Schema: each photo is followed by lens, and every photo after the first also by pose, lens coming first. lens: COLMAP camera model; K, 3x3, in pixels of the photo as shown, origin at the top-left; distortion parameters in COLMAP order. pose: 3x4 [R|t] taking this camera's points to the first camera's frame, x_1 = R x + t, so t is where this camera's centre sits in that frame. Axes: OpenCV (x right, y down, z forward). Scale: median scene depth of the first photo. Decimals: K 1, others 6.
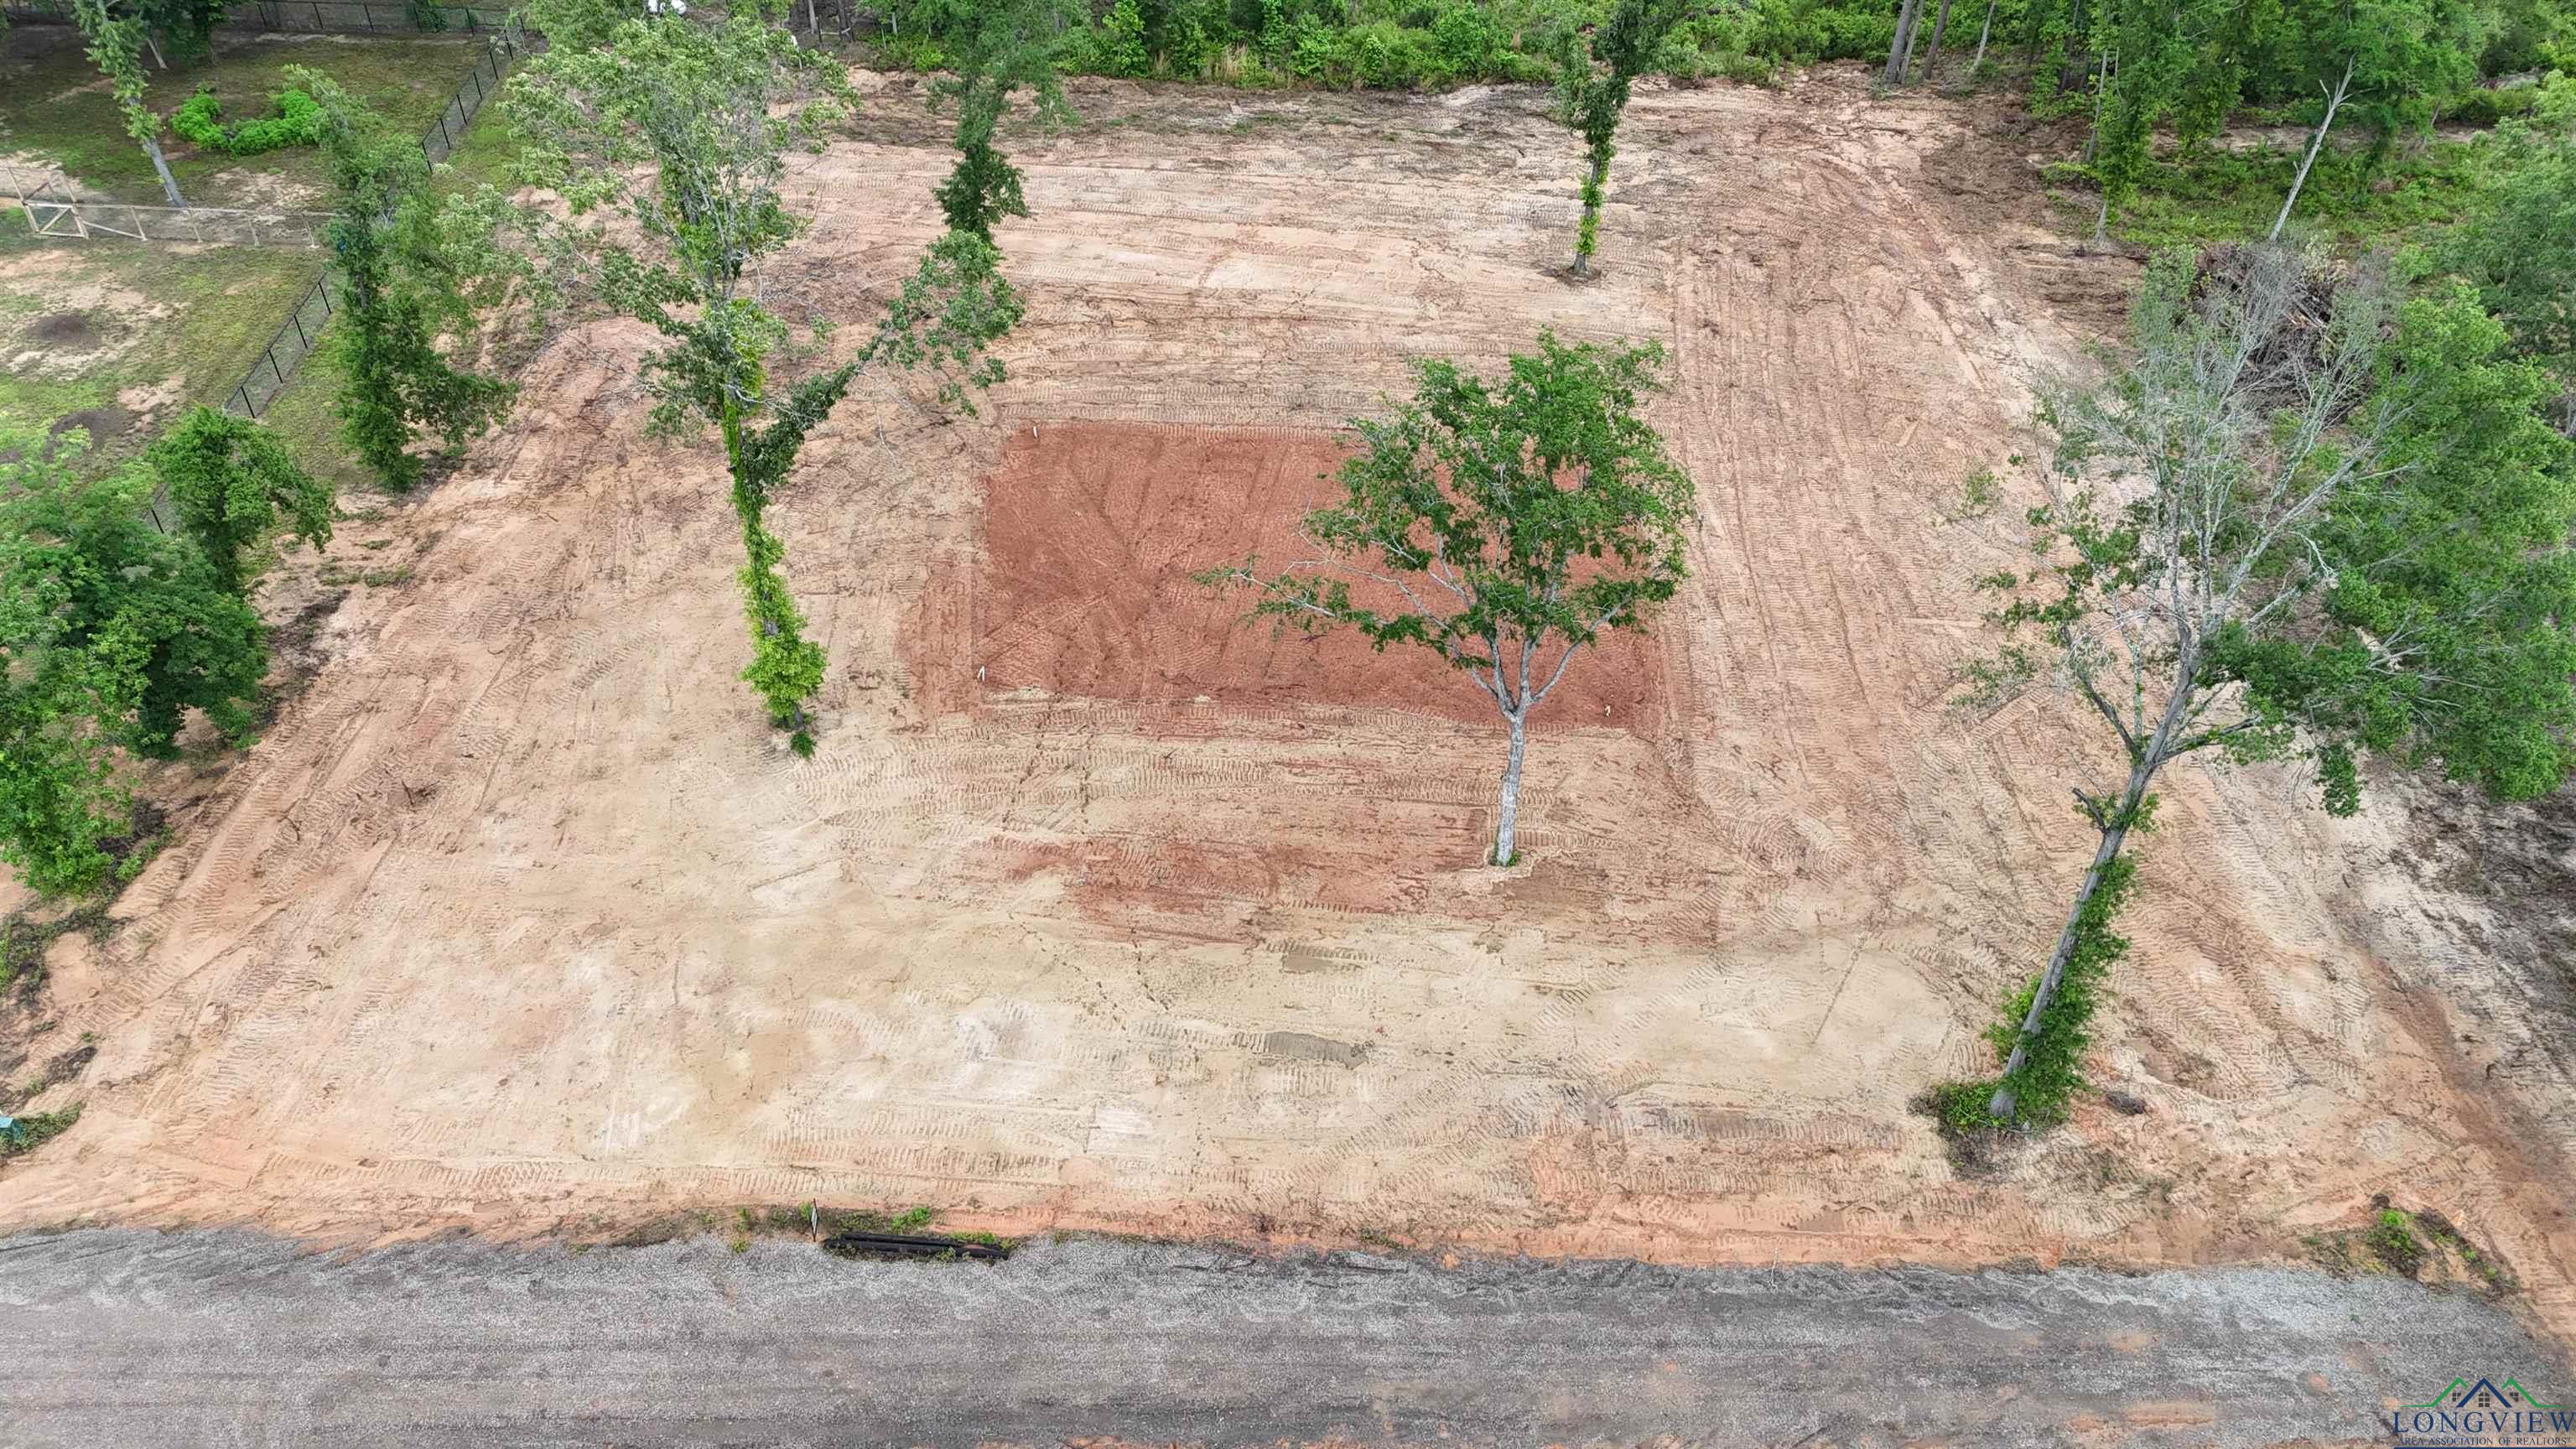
lens RADIAL K [[1895.7, 0, 1285.1], [0, 1895.7, 722.0], [0, 0, 1]] dist [0.071587, -0.057697]
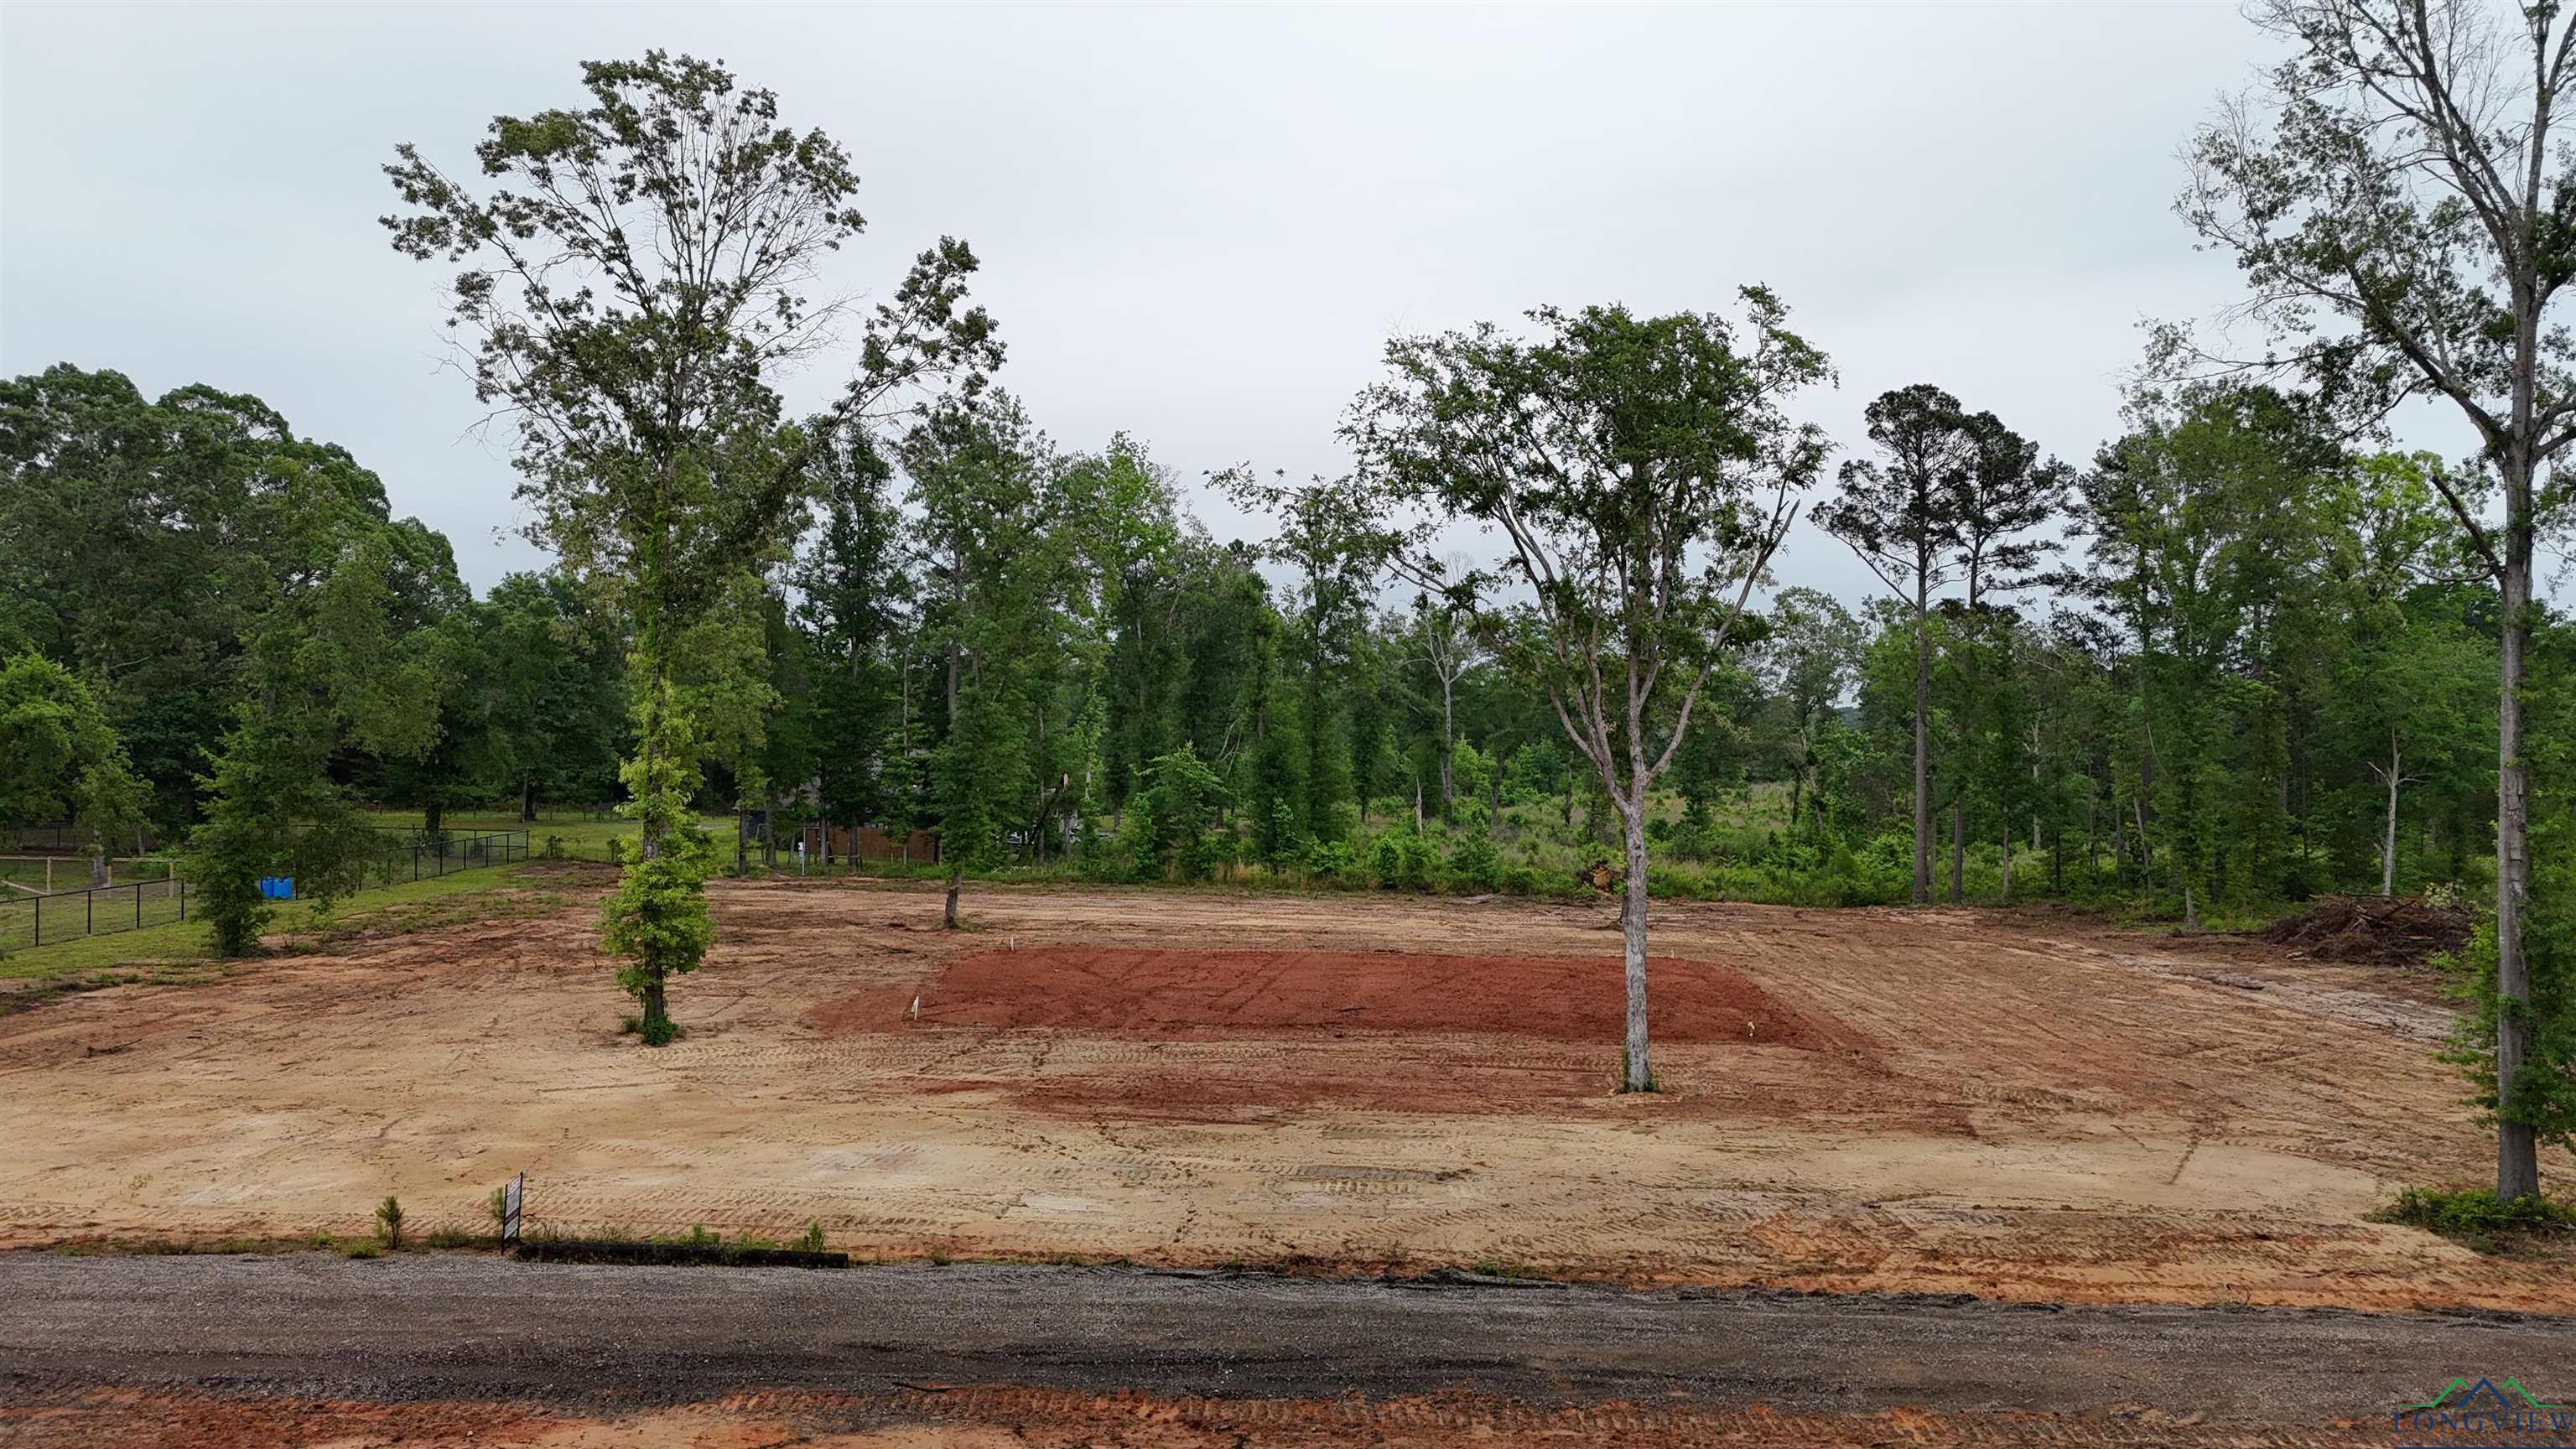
lens RADIAL K [[1895.7, 0, 1288.6], [0, 1895.7, 723.1], [0, 0, 1]] dist [0.071587, -0.057697]
pose [[0.999992, -0.002653, 0.002835, -0.016938], [0.003865, 0.749957, -0.661475, 0.523710], [-0.000371, 0.661481, 0.749962, 0.471938]]
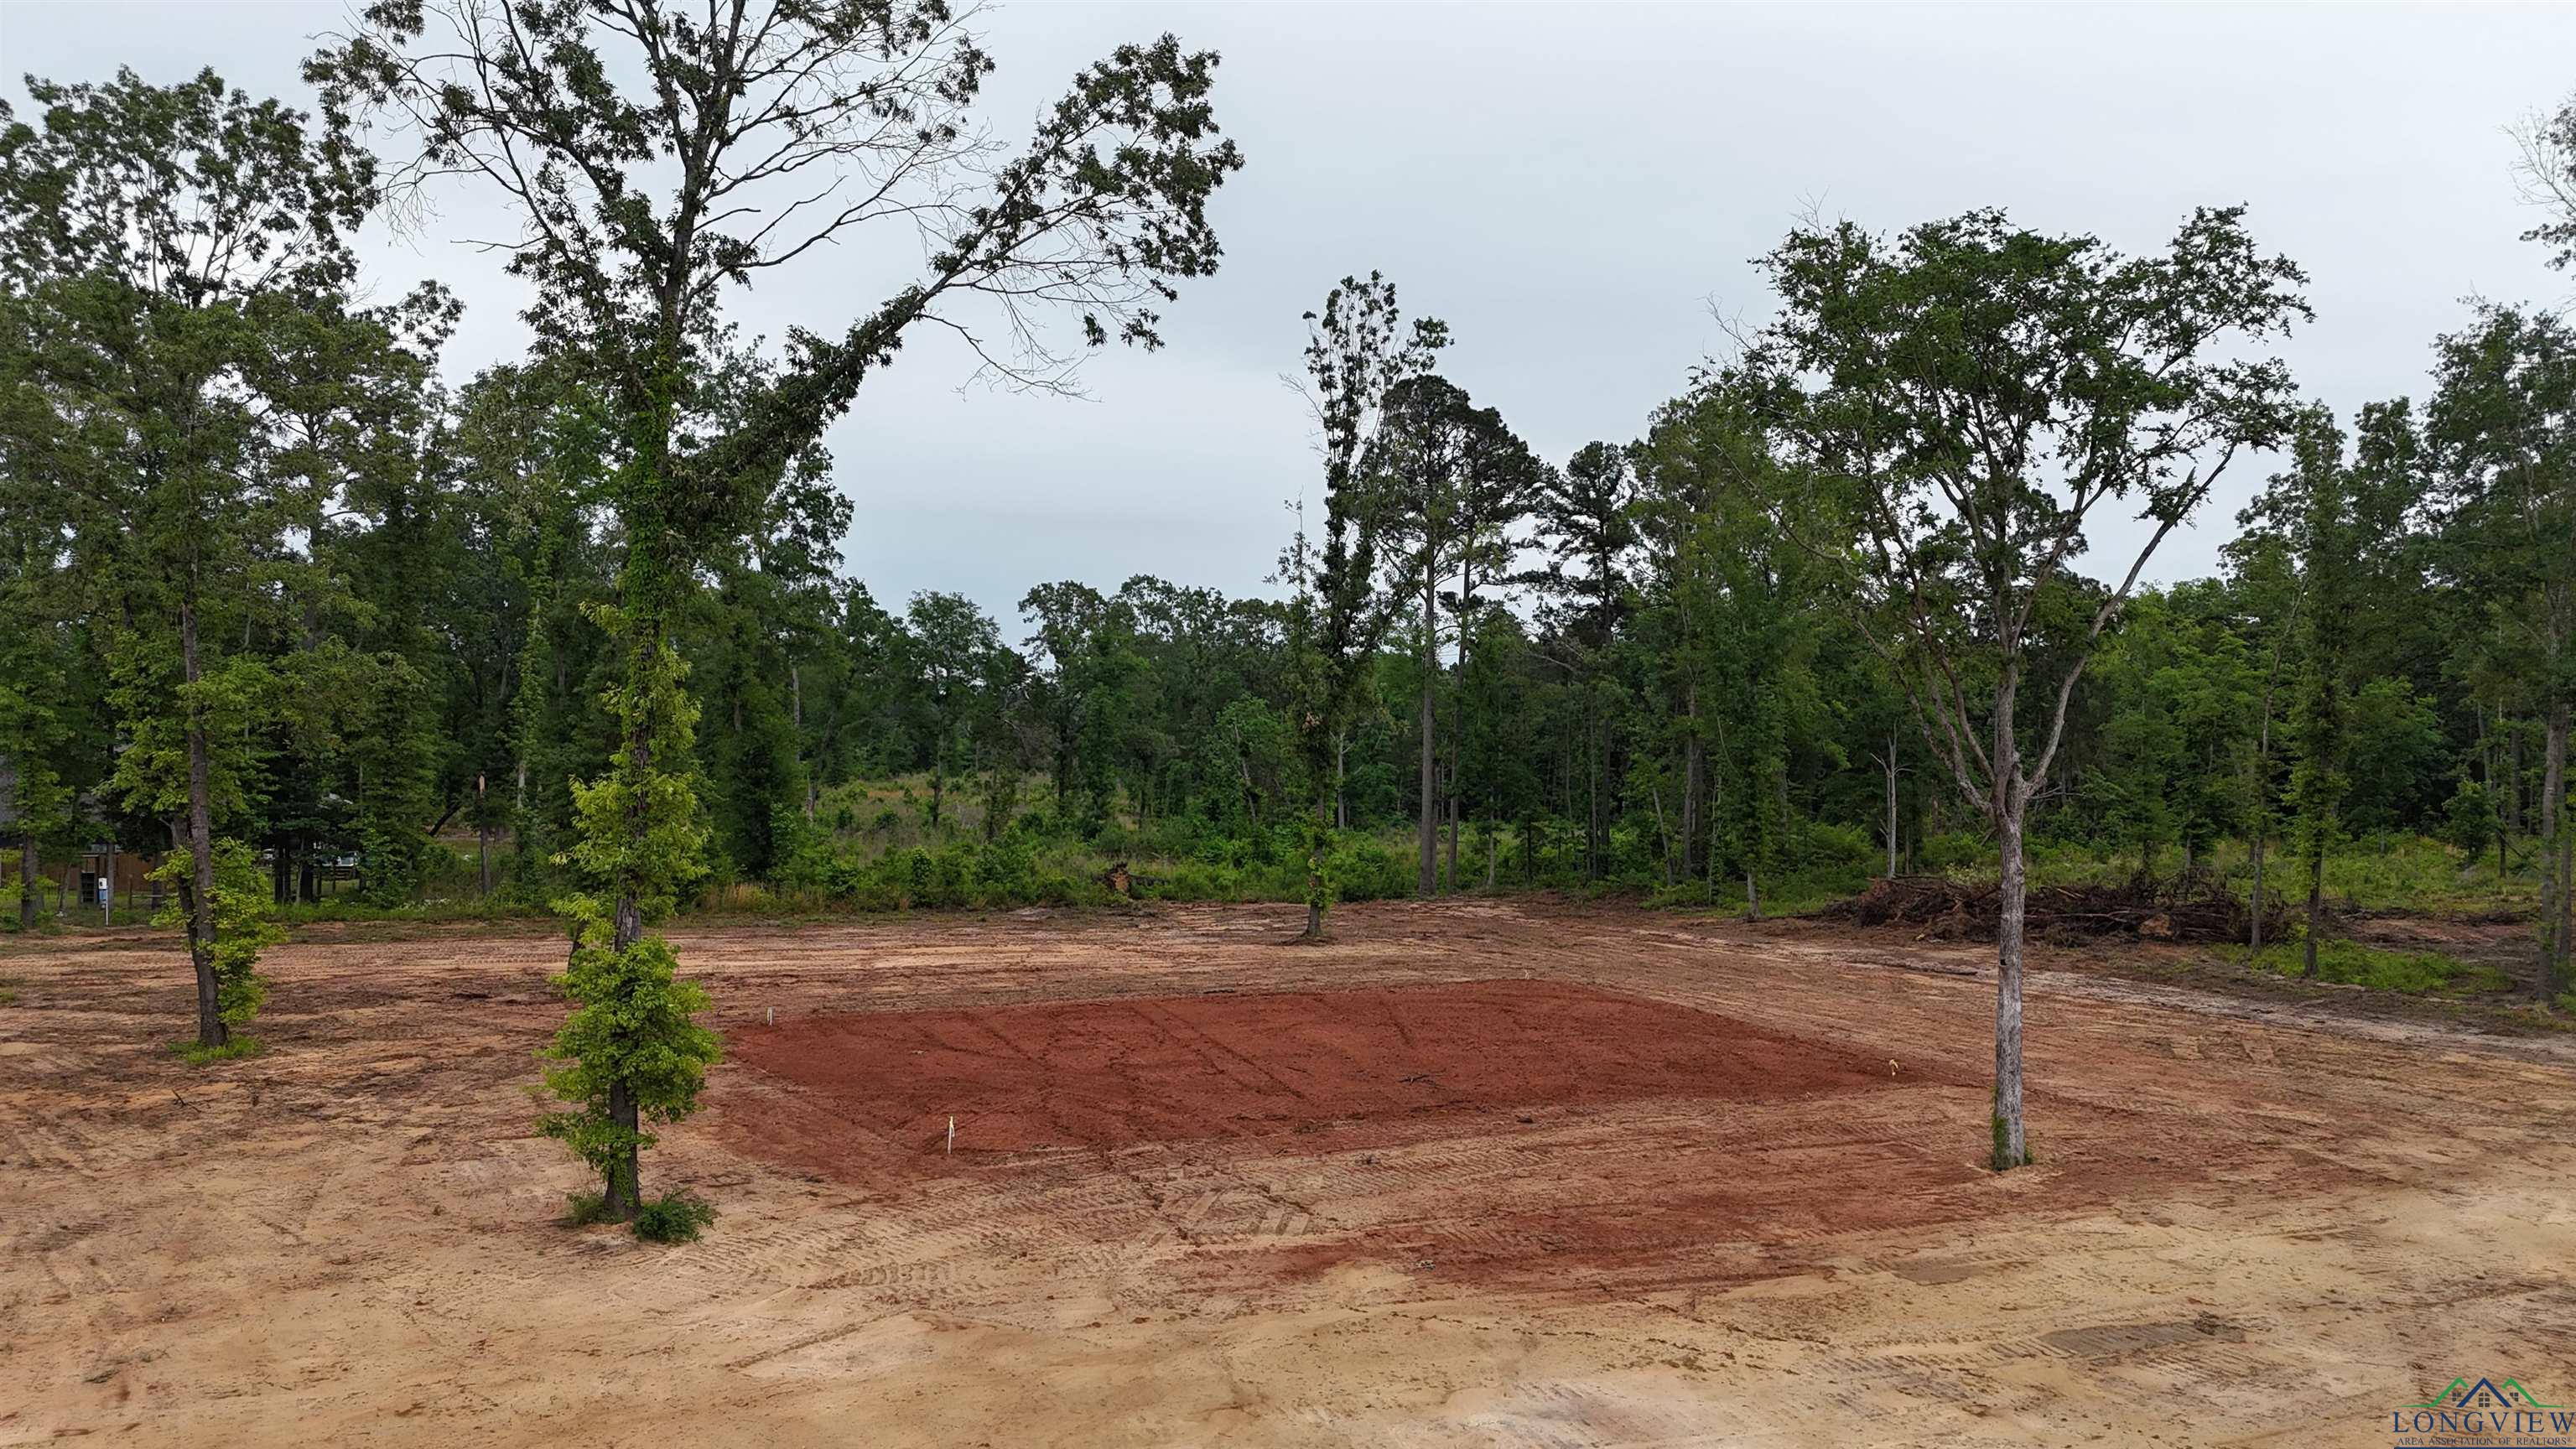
lens RADIAL K [[1895.7, 0, 1278.4], [0, 1895.7, 721.7], [0, 0, 1]] dist [0.071587, -0.057697]
pose [[0.886835, 0.000177, 0.462085, -0.427790], [0.303217, 0.754370, -0.582225, 0.295075], [-0.348687, 0.656450, 0.668948, 0.725732]]
